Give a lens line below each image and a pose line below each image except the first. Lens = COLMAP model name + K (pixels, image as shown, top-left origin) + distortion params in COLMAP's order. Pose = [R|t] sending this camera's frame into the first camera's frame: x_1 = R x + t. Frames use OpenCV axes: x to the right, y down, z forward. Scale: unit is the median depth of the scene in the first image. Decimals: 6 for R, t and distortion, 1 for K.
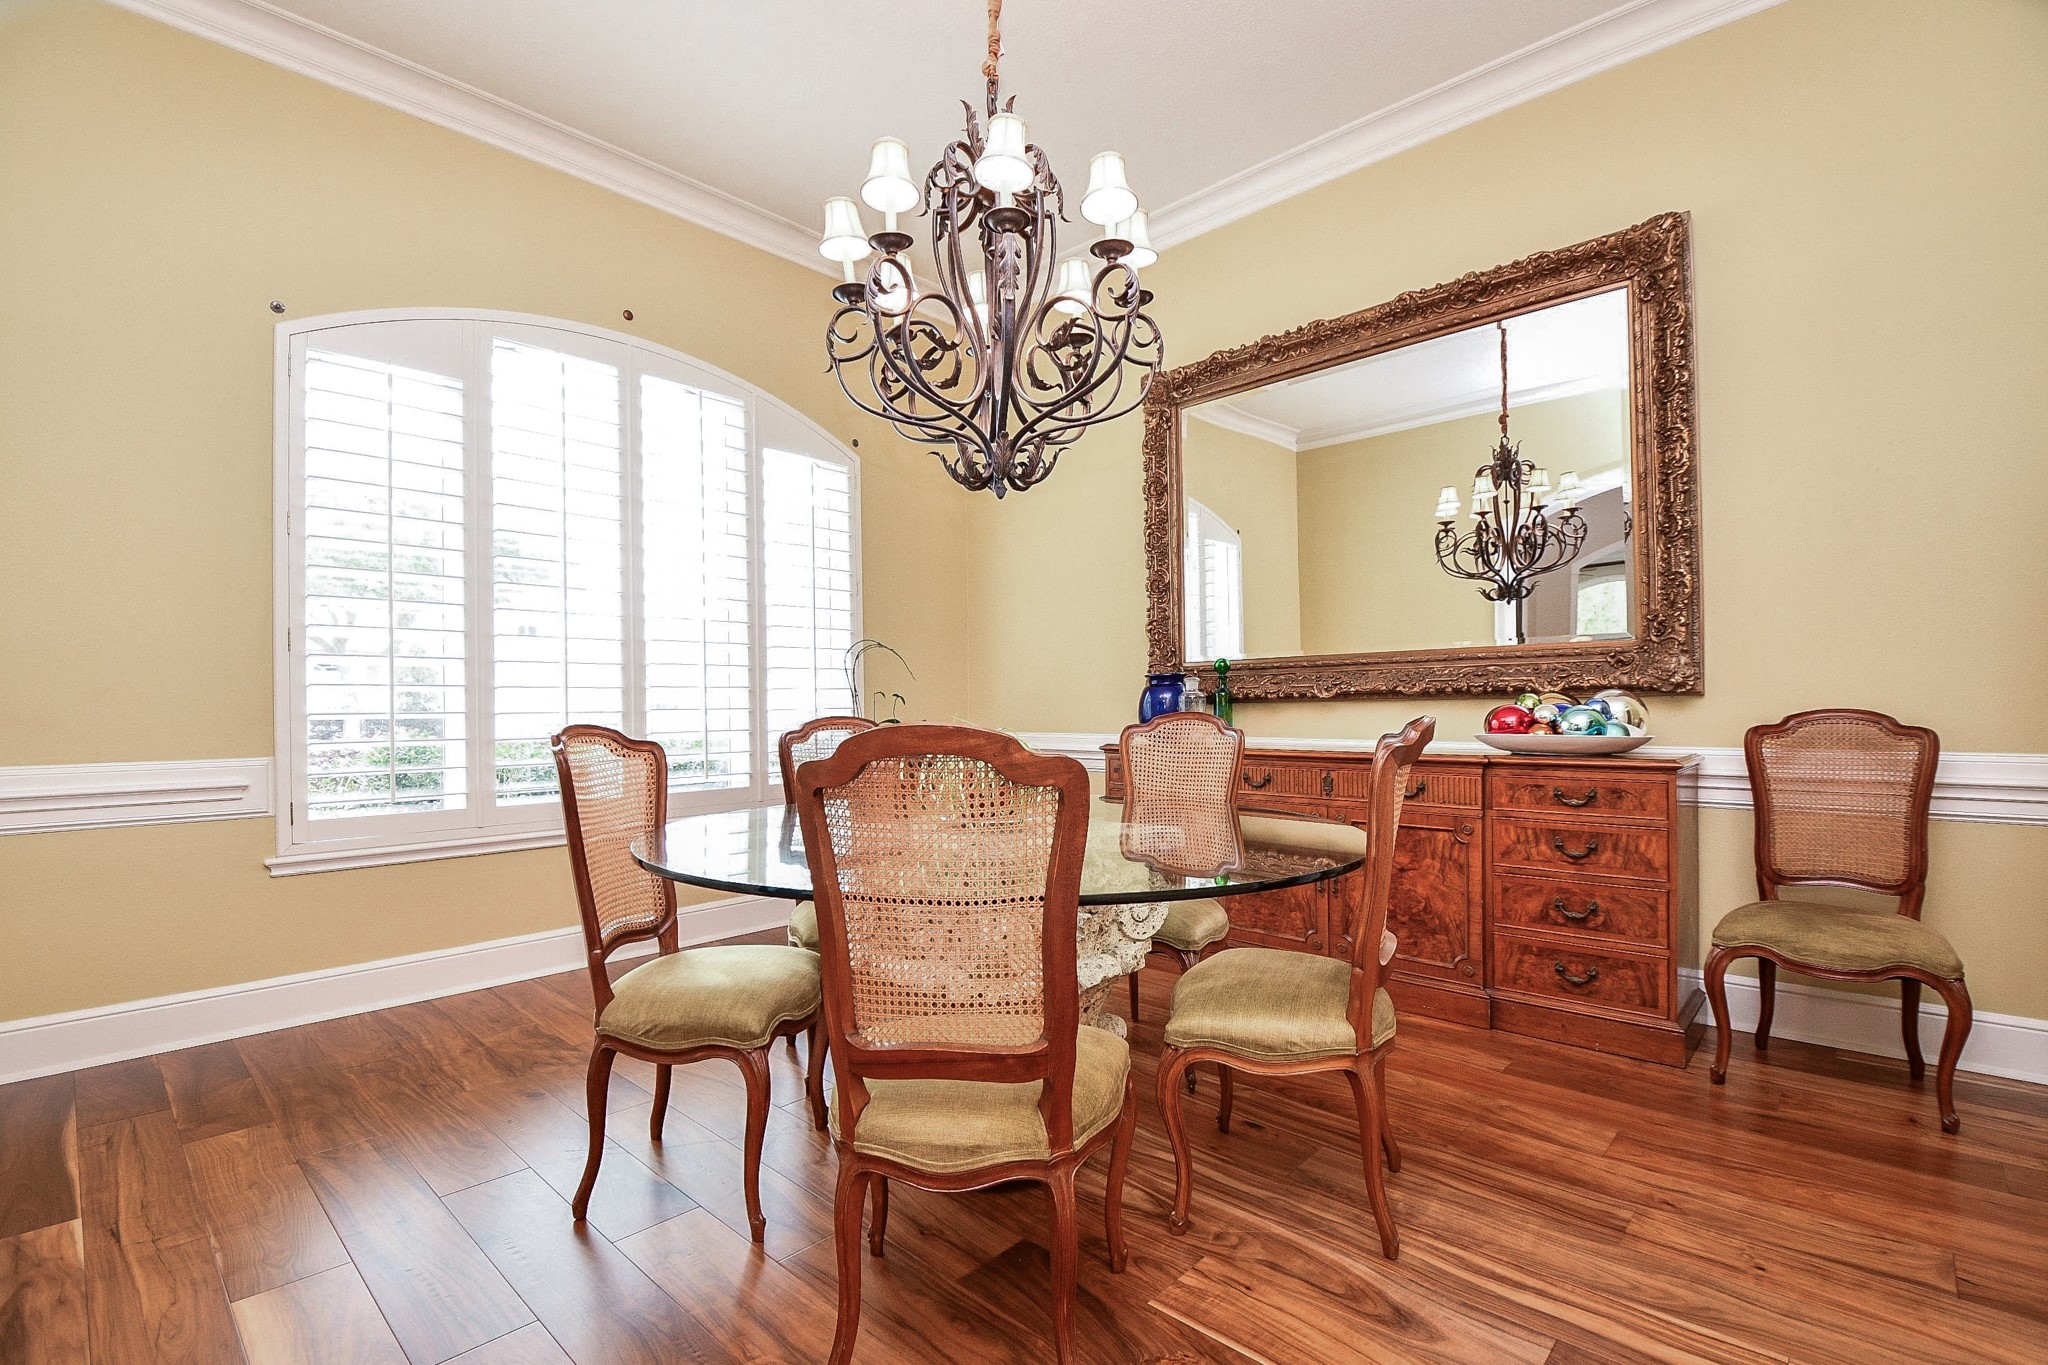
lens RADIAL K [[942.9, 0, 1026.6], [0, 942.9, 714.9], [0, 0, 1]] dist [0.000070, -0.000045]
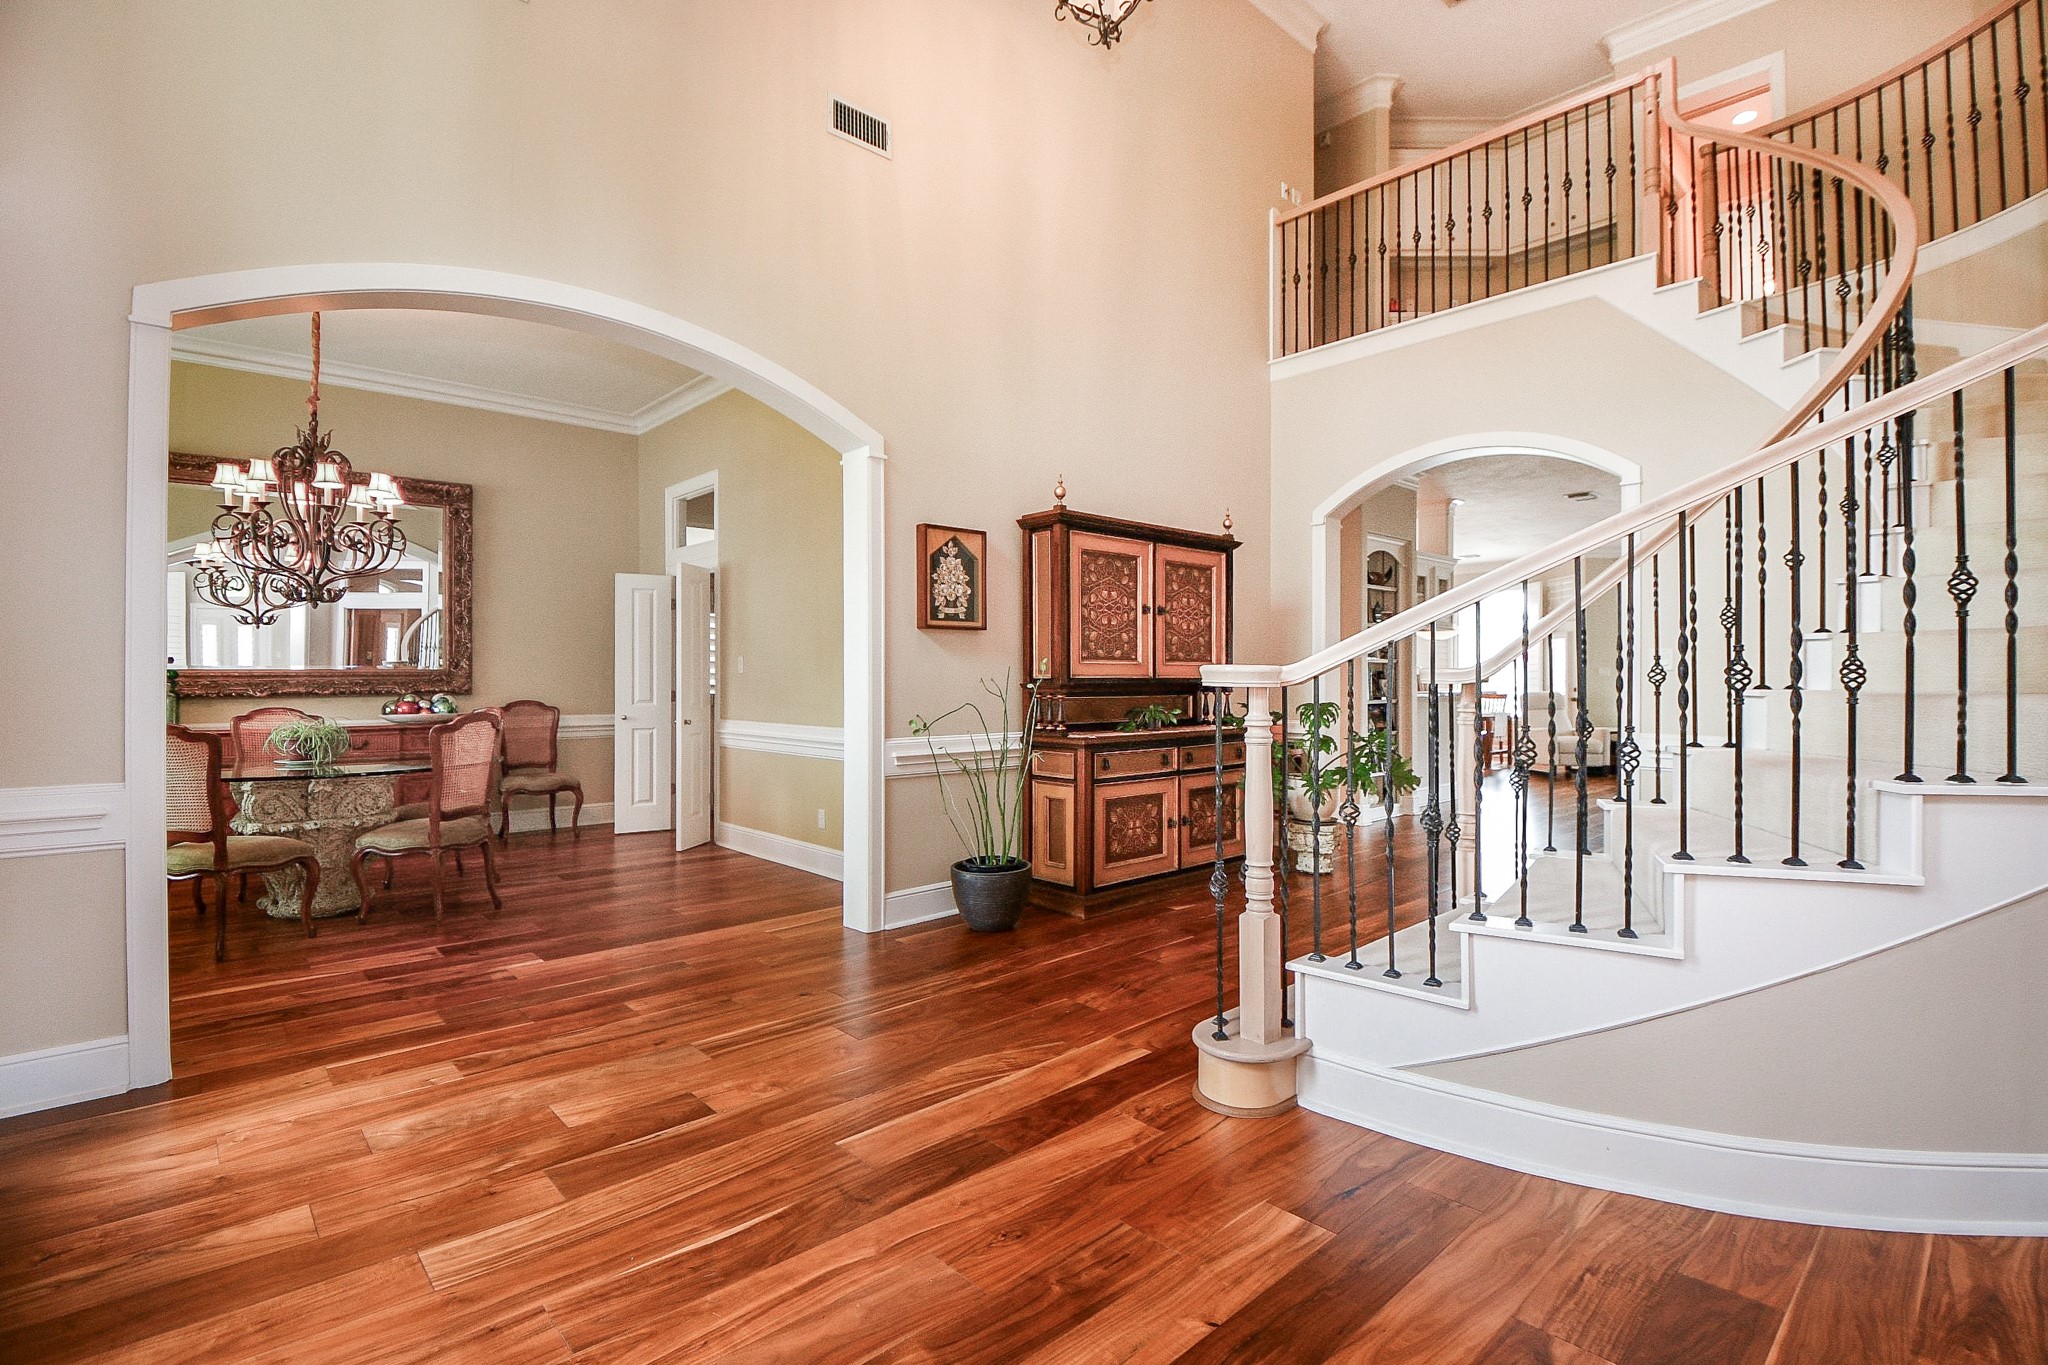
lens RADIAL K [[906.3, 0, 1021.9], [0, 906.3, 694.7], [0, 0, 1]] dist [0.000367, -0.000086]
pose [[0.091618, -0.003728, 0.995787, -1.463663], [0.006913, 0.999971, 0.003107, -0.021140], [-0.995770, 0.006599, 0.091641, -0.589919]]
